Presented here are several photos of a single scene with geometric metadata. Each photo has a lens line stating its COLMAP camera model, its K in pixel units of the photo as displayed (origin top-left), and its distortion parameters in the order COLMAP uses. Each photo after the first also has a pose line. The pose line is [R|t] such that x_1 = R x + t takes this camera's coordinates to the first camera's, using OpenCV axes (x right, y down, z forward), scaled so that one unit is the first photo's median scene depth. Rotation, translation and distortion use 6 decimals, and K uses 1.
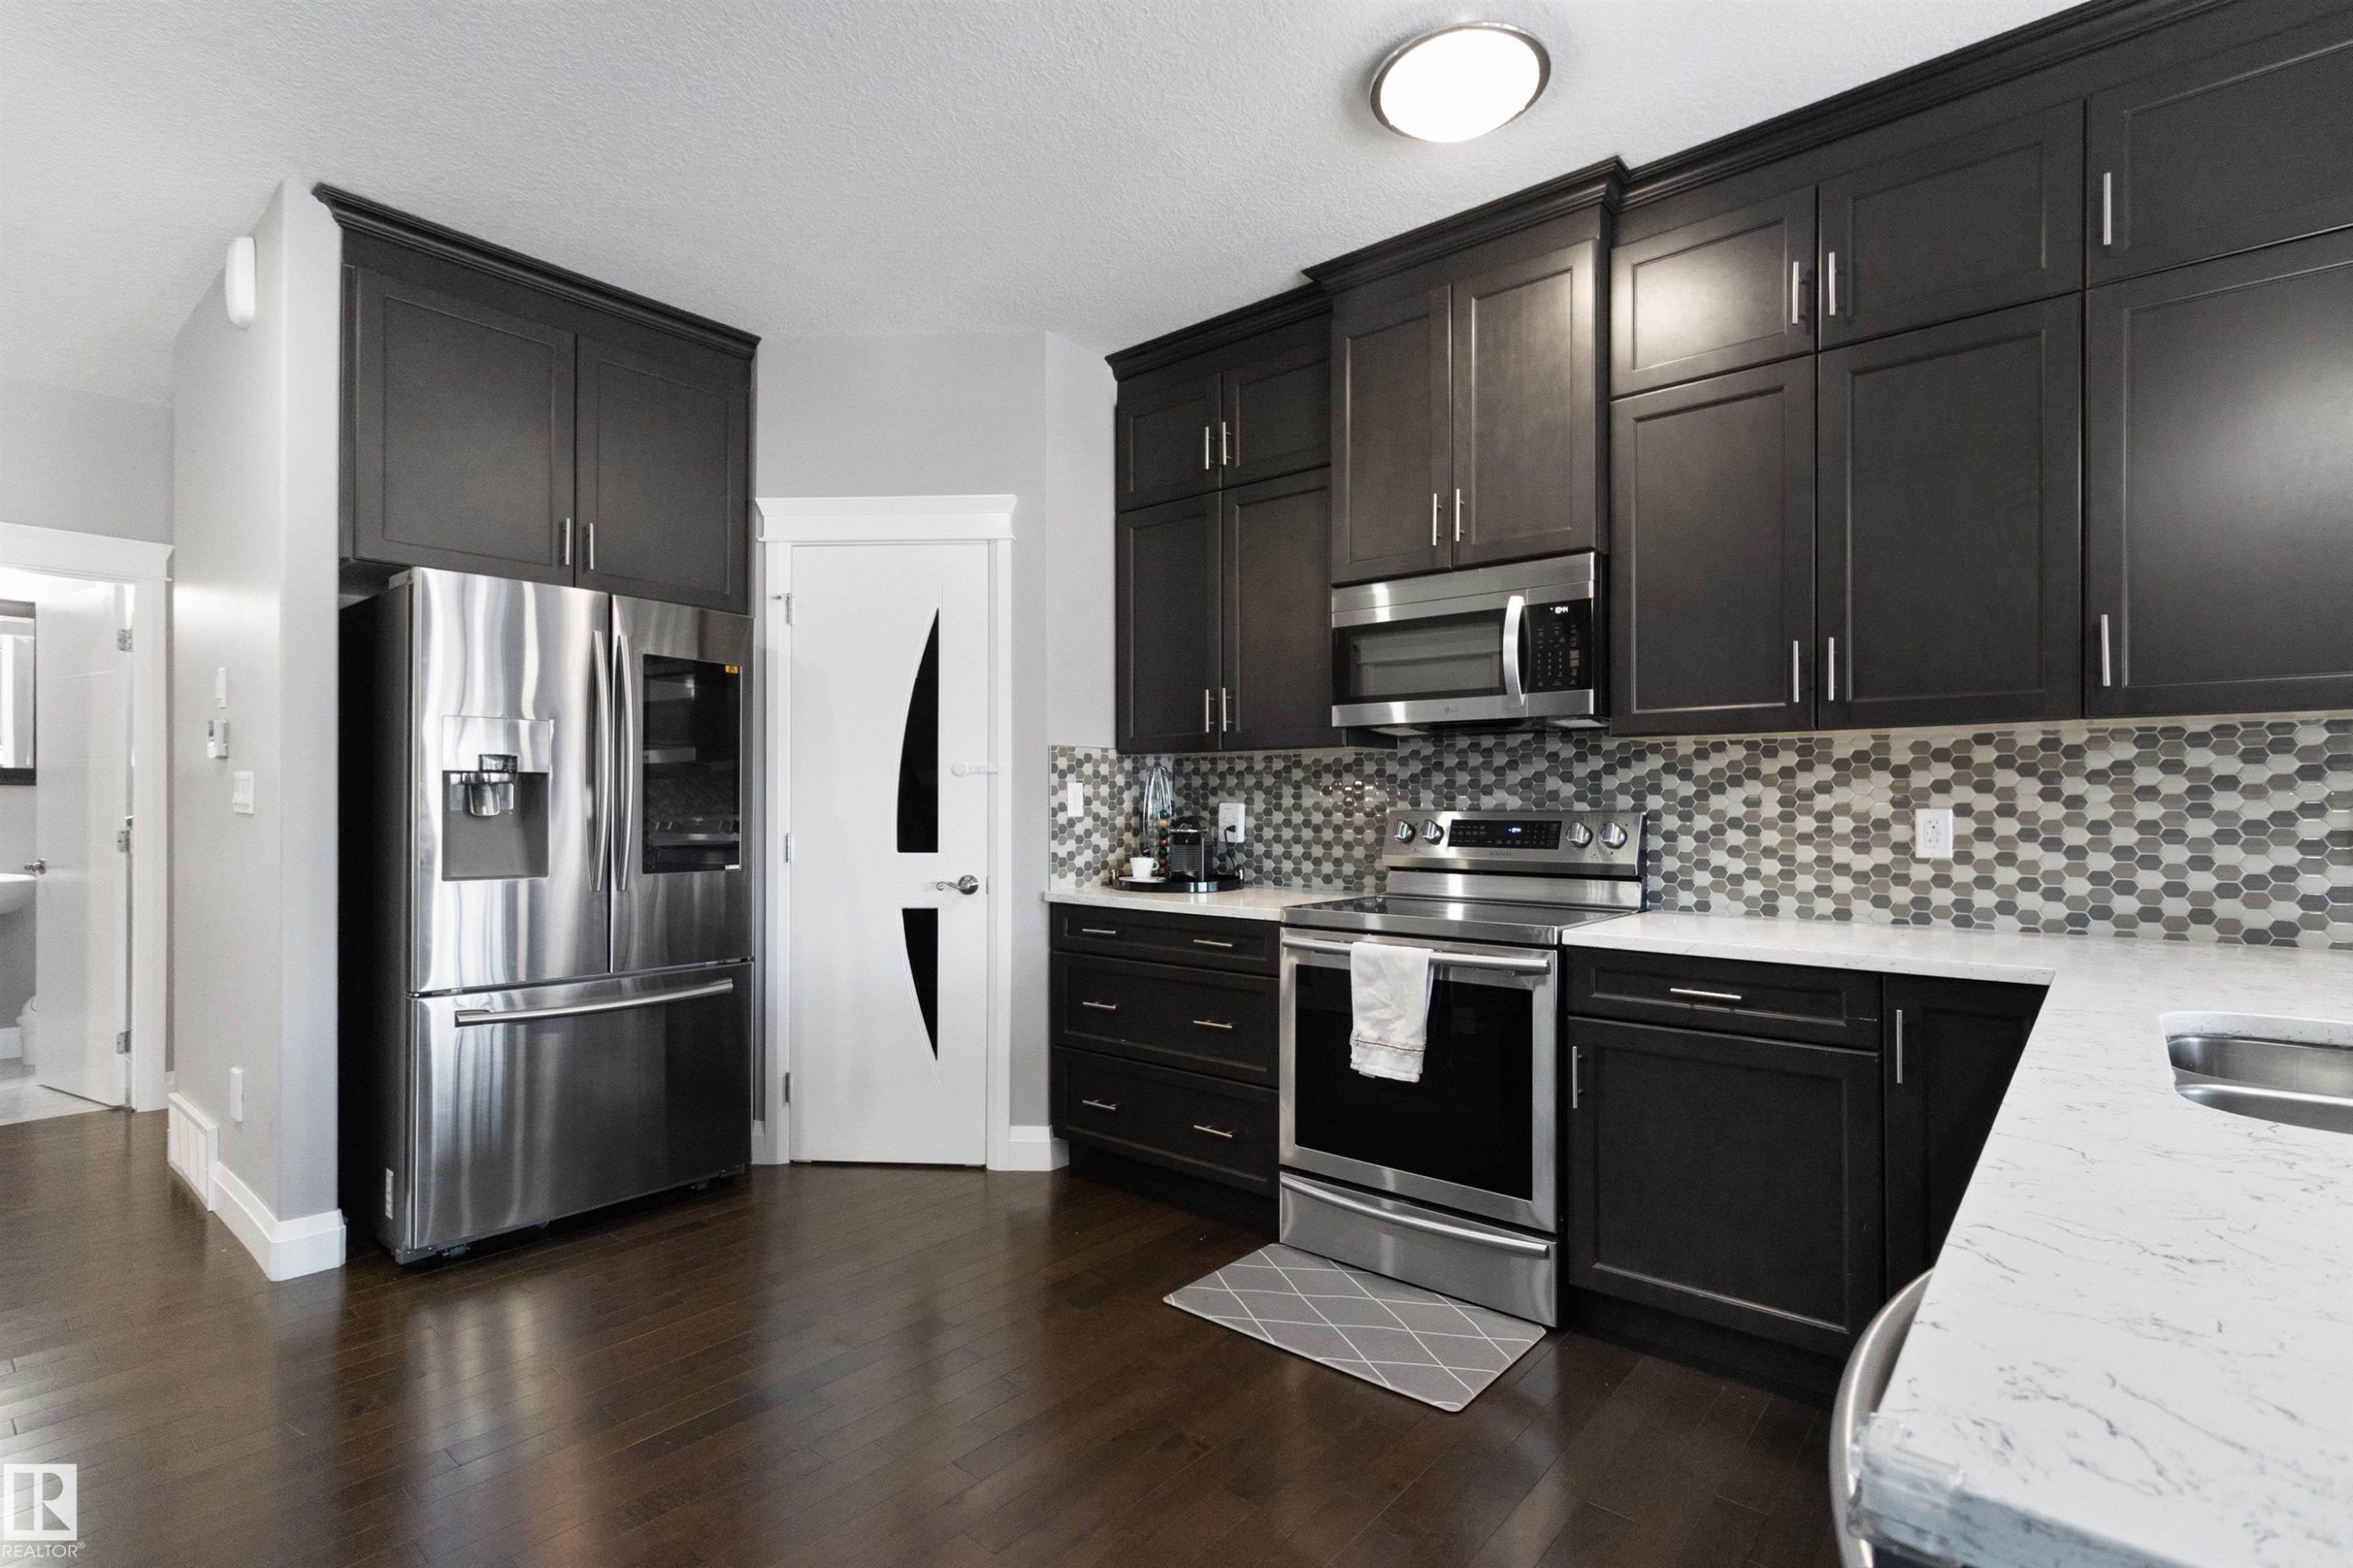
lens RADIAL K [[1116.9, 0, 1177.6], [0, 1116.9, 800.5], [0, 0, 1]] dist [0.000248, 0.002150]
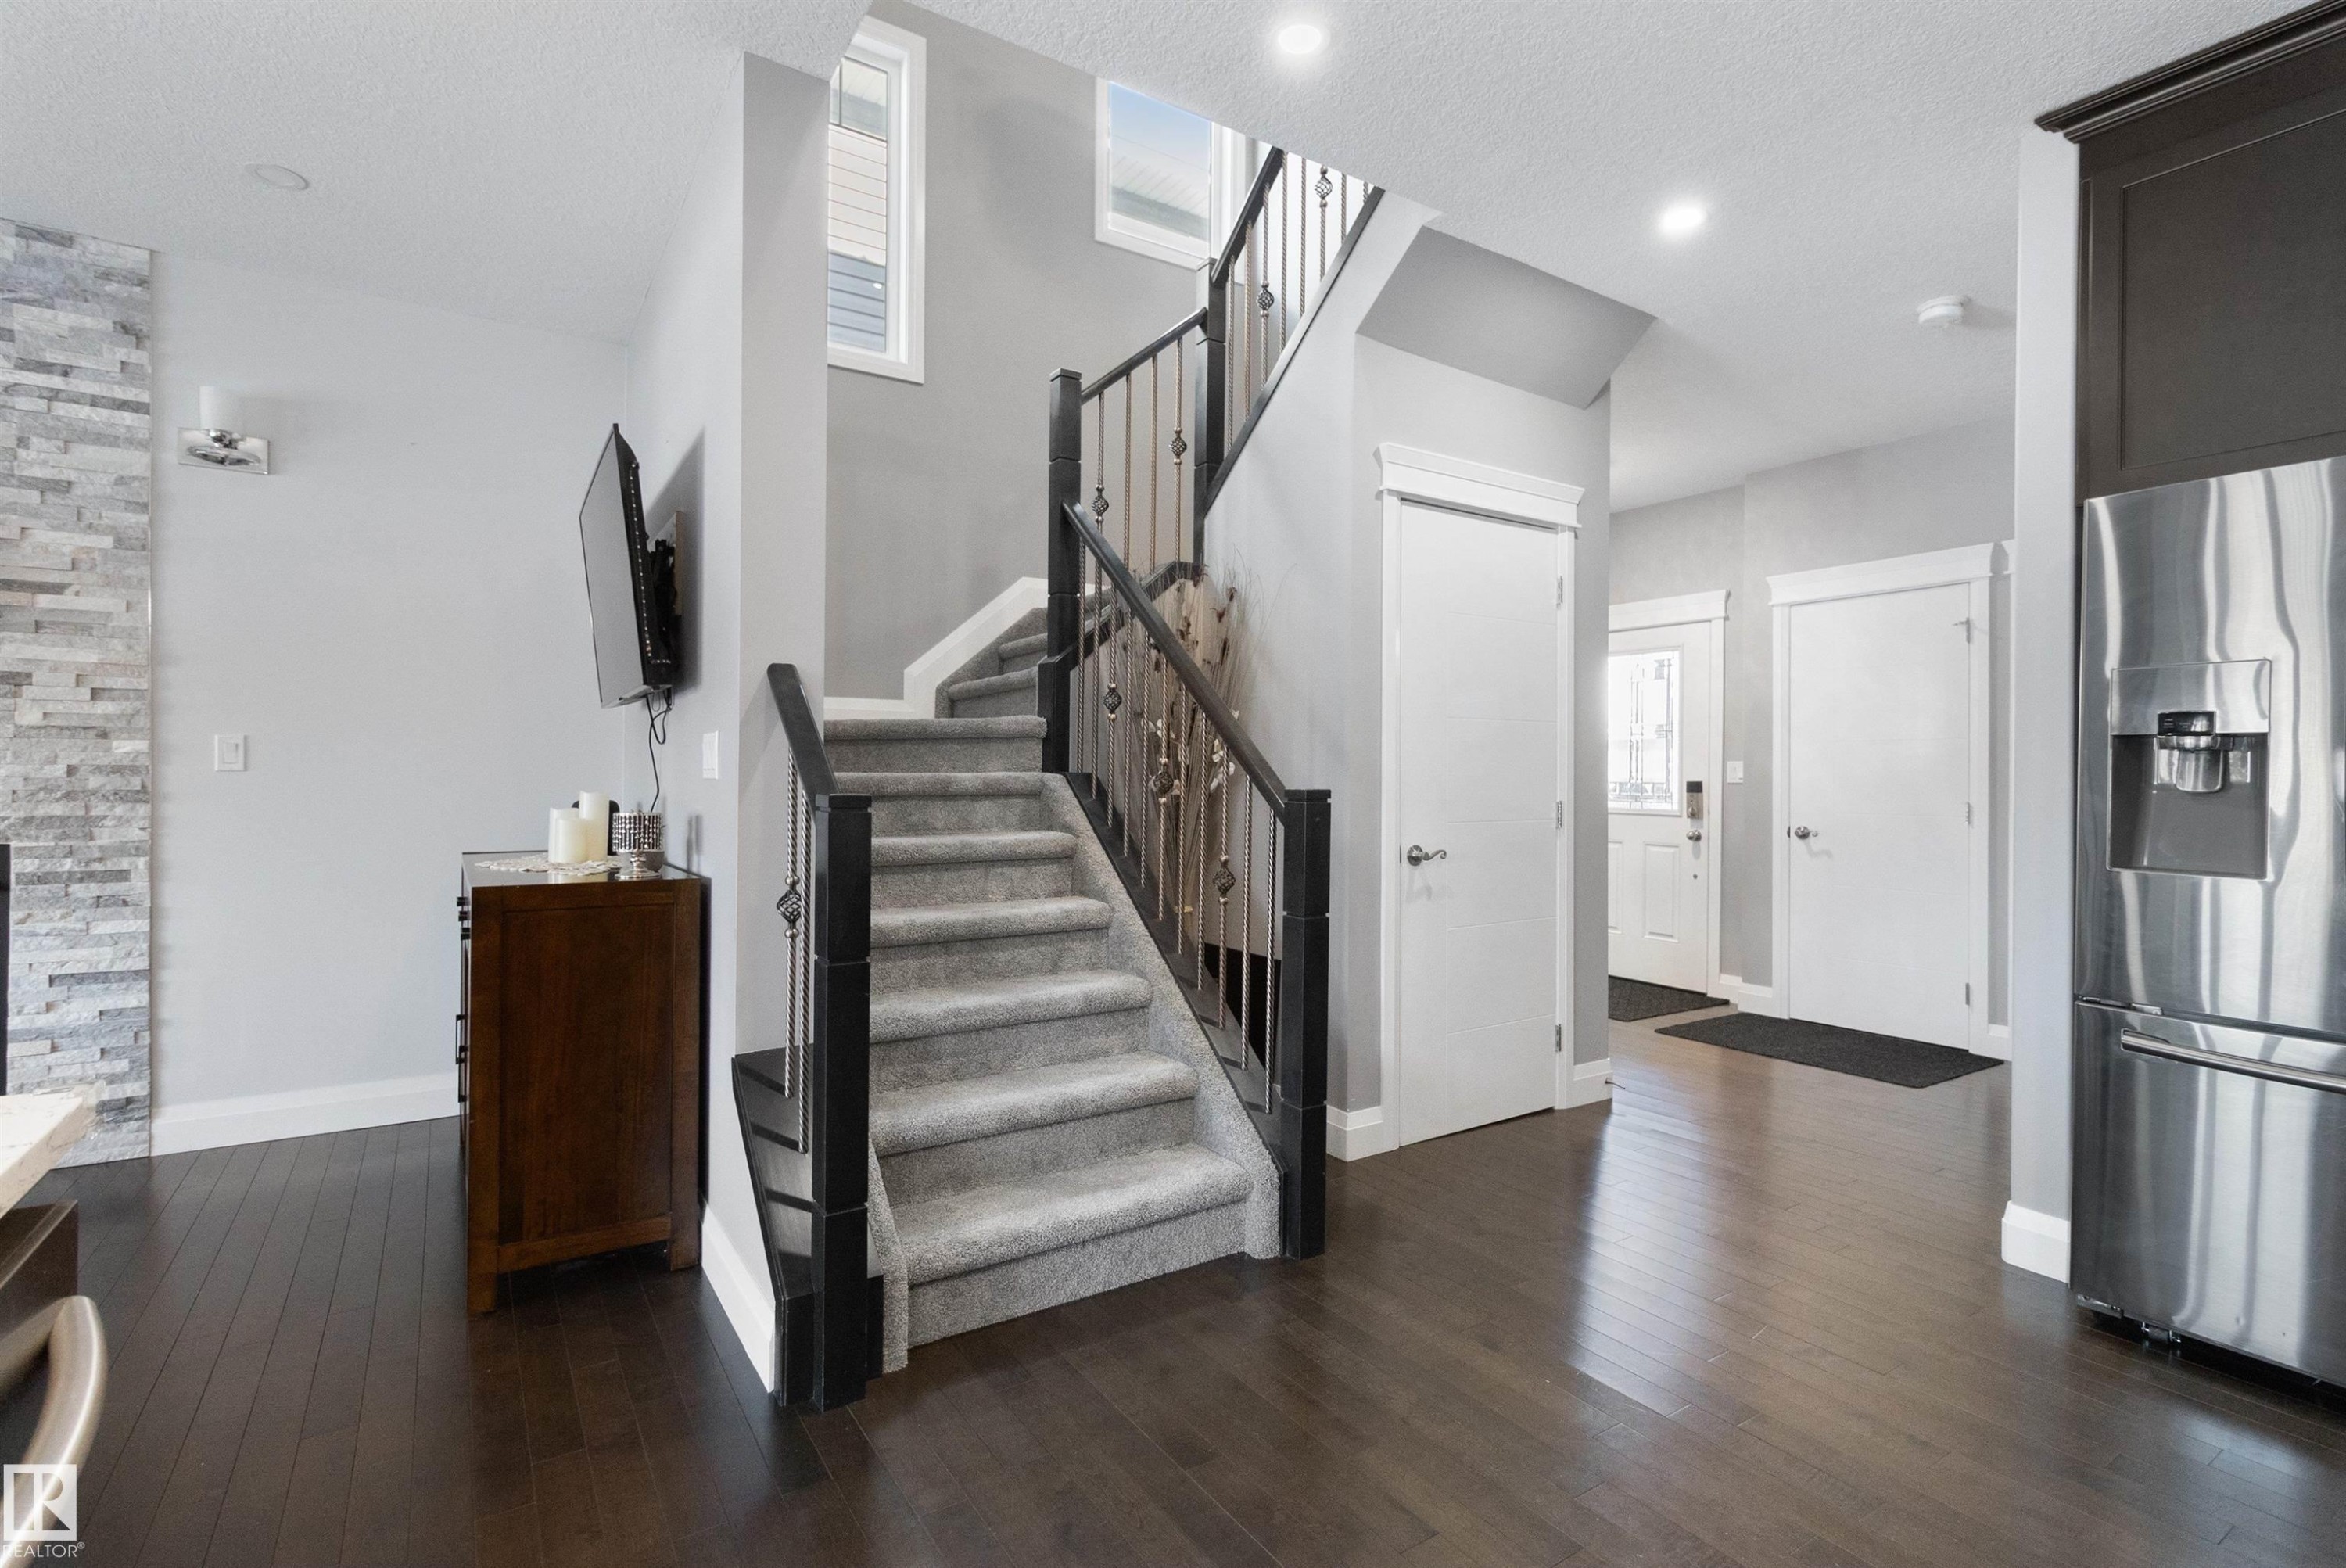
lens RADIAL K [[1113.5, 0, 1185.5], [0, 1113.5, 769.9], [0, 0, 1]] dist [0.000248, 0.002150]
pose [[-0.278231, -0.003203, -0.960509, 0.322807], [-0.006535, 0.999978, -0.001442, 0.004316], [0.960492, 0.005875, -0.278246, 0.555466]]
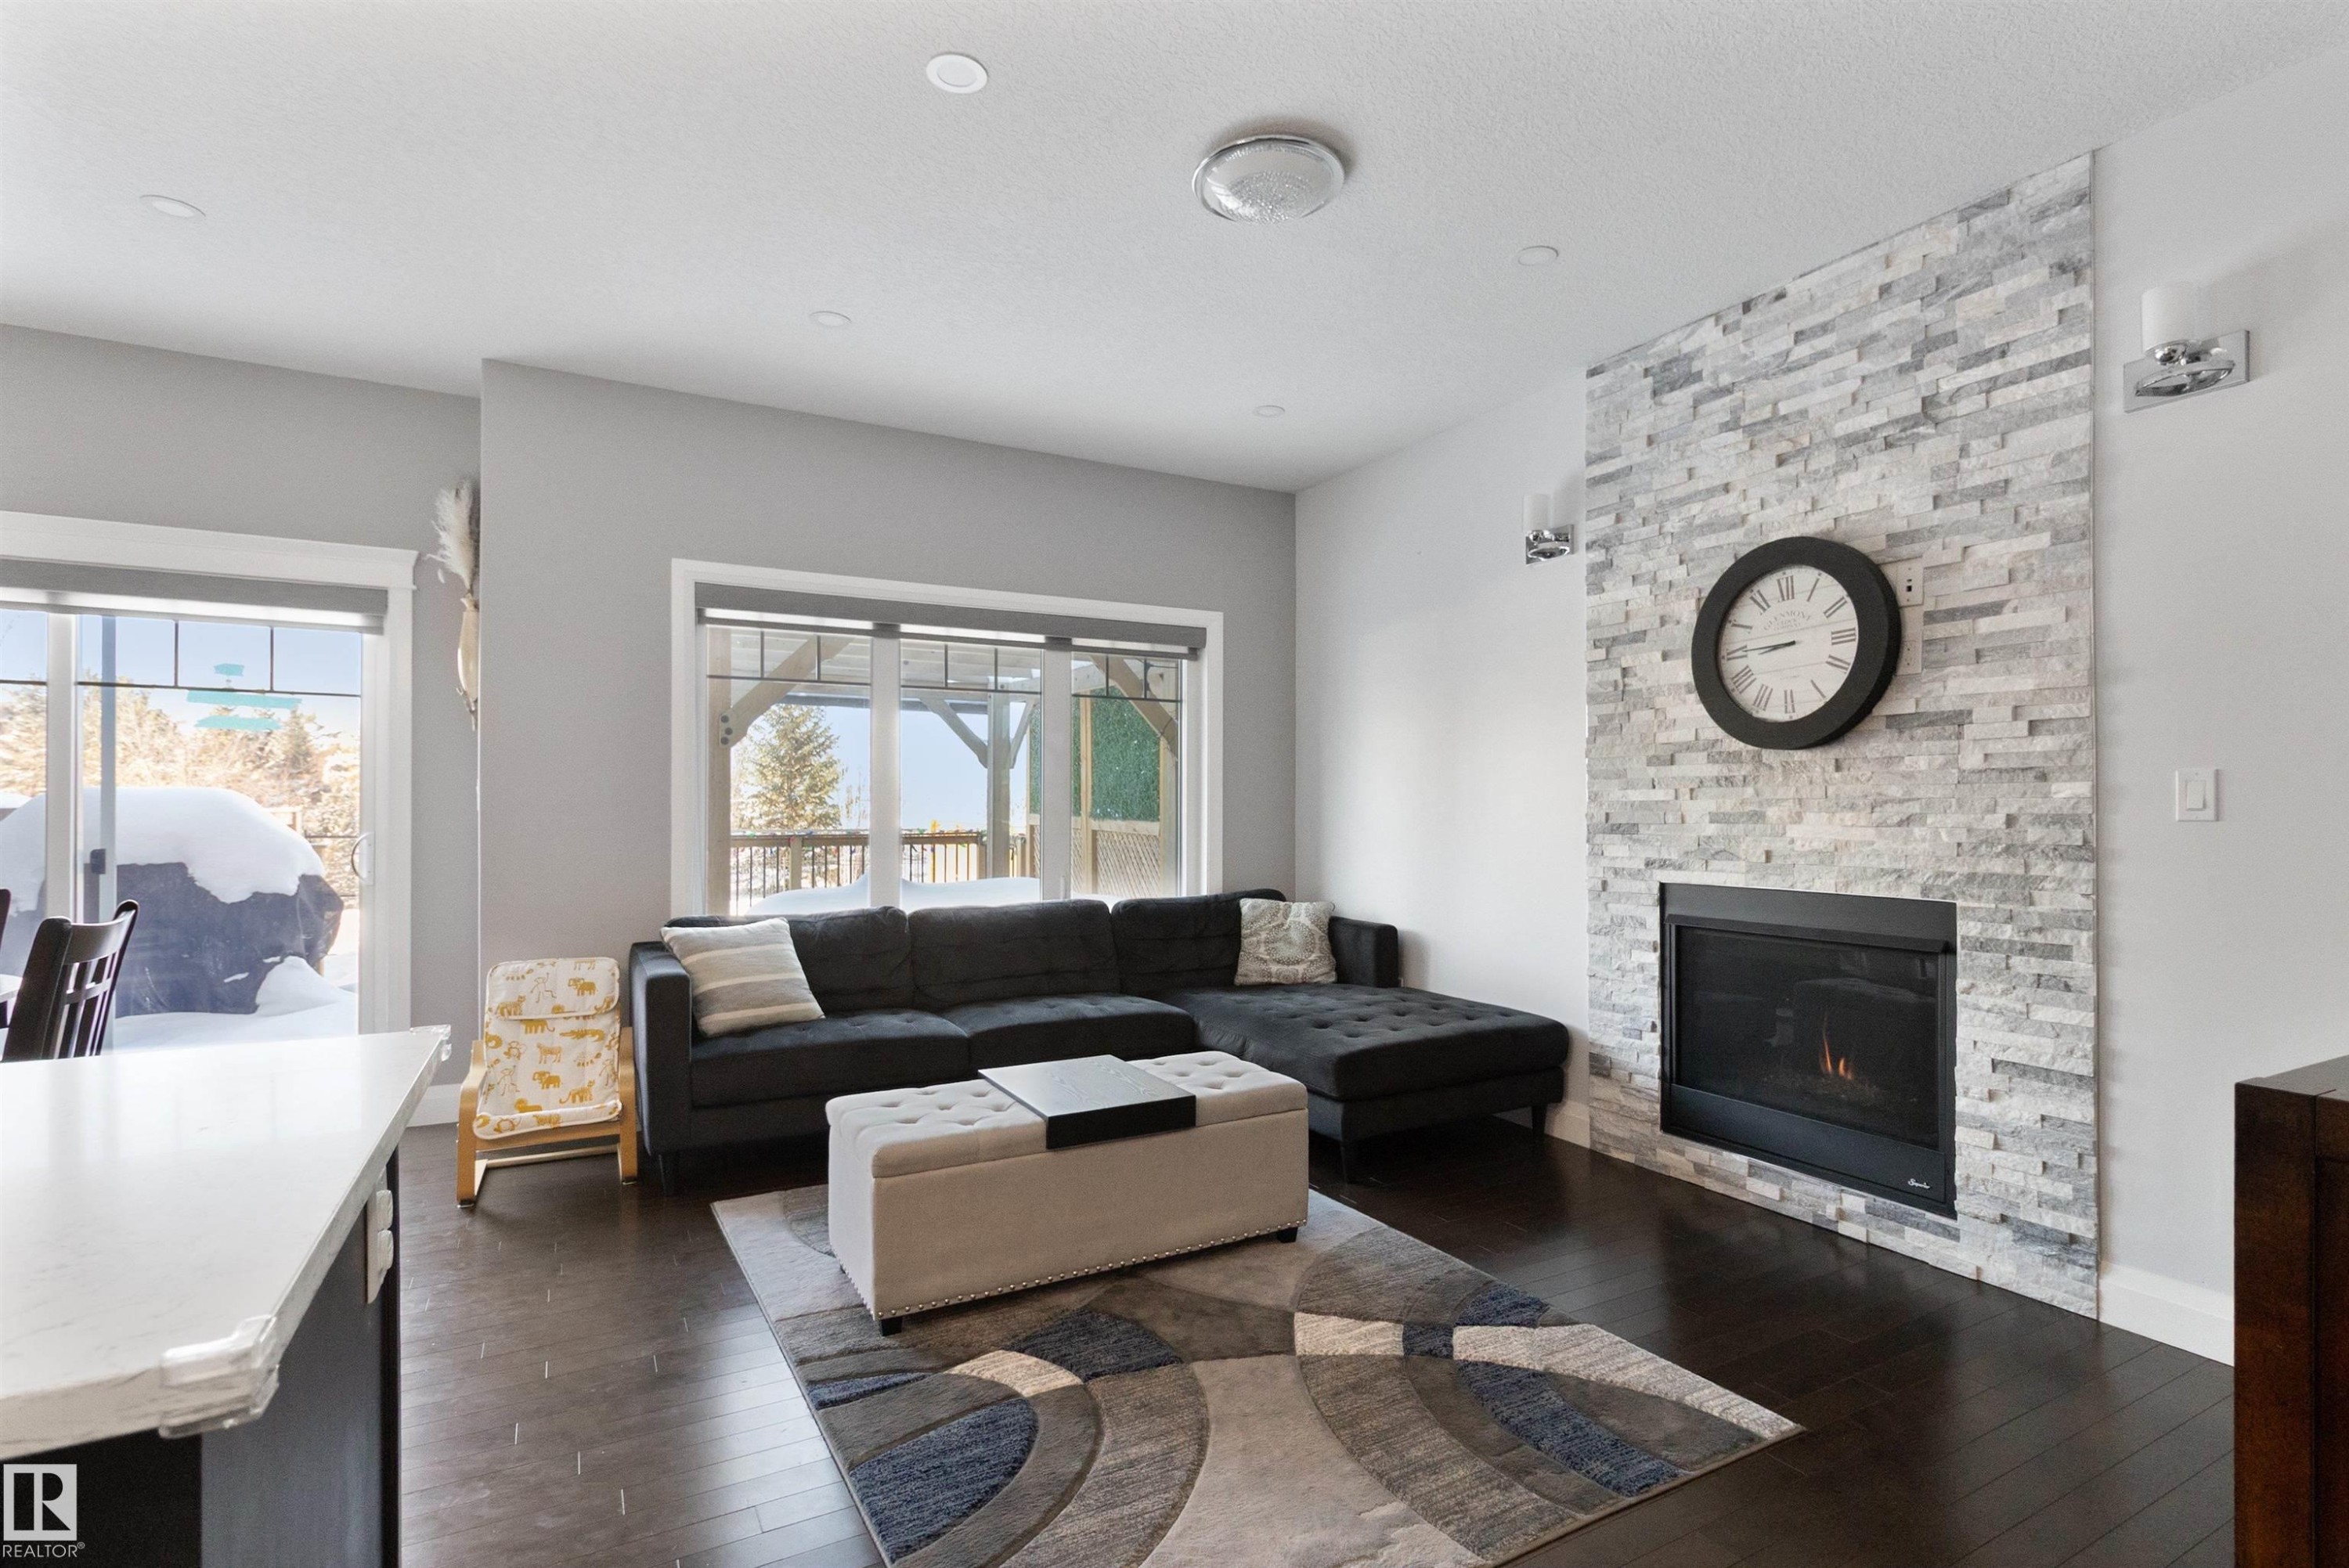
lens RADIAL K [[1114.8, 0, 1197.8], [0, 1114.8, 809.2], [0, 0, 1]] dist [0.000248, 0.002150]
pose [[-0.937822, -0.000582, 0.347116, -0.121131], [-0.001459, 0.999996, -0.002265, 0.004157], [-0.347113, -0.002631, -0.937820, 0.296124]]
